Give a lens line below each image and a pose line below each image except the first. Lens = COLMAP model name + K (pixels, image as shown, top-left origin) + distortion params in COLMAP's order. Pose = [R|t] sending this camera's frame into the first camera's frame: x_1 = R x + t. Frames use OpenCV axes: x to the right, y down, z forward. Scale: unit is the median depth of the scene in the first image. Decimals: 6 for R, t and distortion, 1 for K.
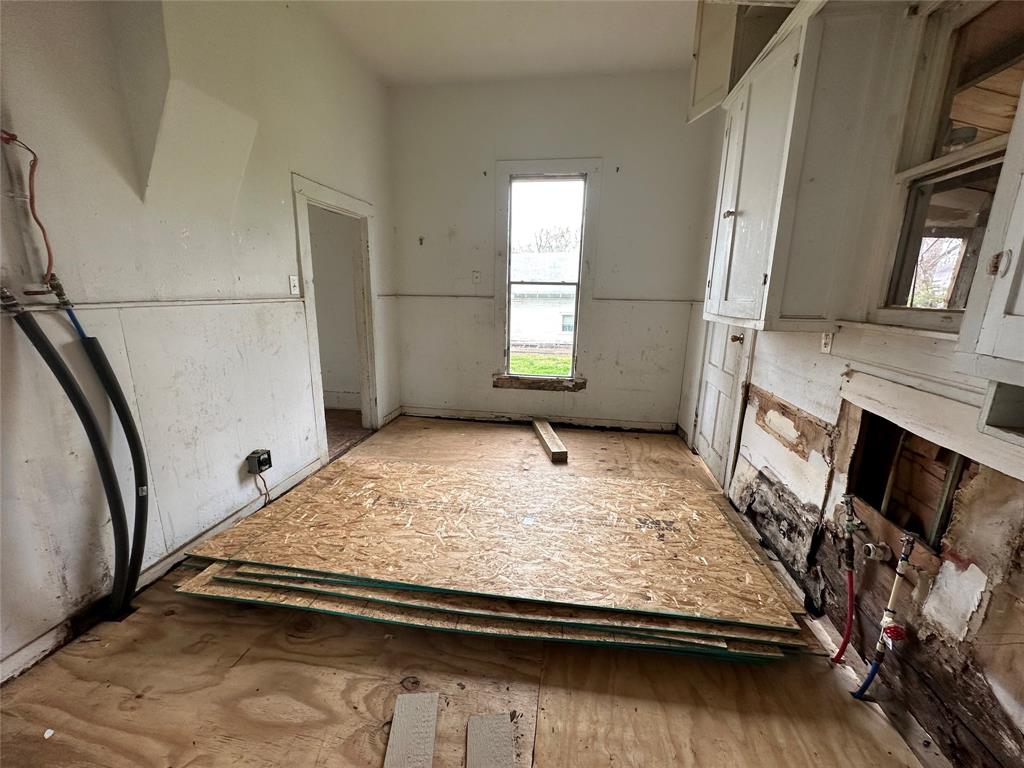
lens RADIAL K [[406.1, 0, 512.0], [0, 406.1, 384.0], [0, 0, 1]] dist [-0.000339, -0.000191]
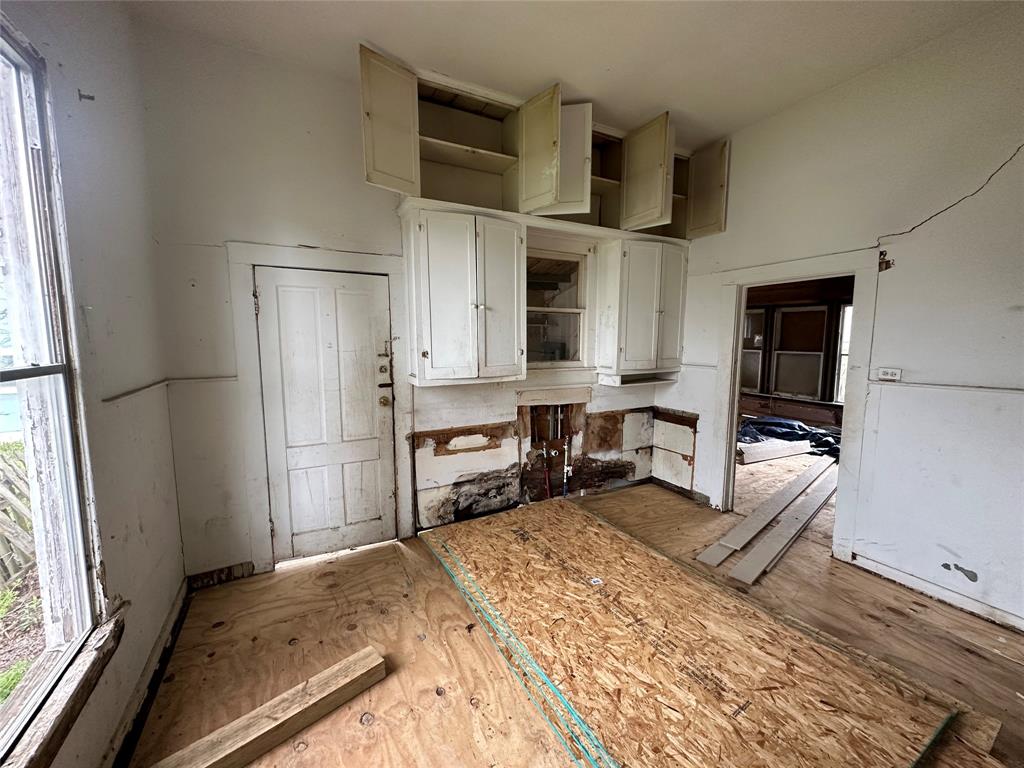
lens RADIAL K [[406.1, 0, 512.0], [0, 406.1, 384.0], [0, 0, 1]] dist [-0.000339, -0.000191]
pose [[-0.596244, -0.105715, 0.795812, -0.783119], [0.172543, 0.951251, 0.255637, -0.582520], [-0.784042, 0.289734, -0.548937, 2.041099]]
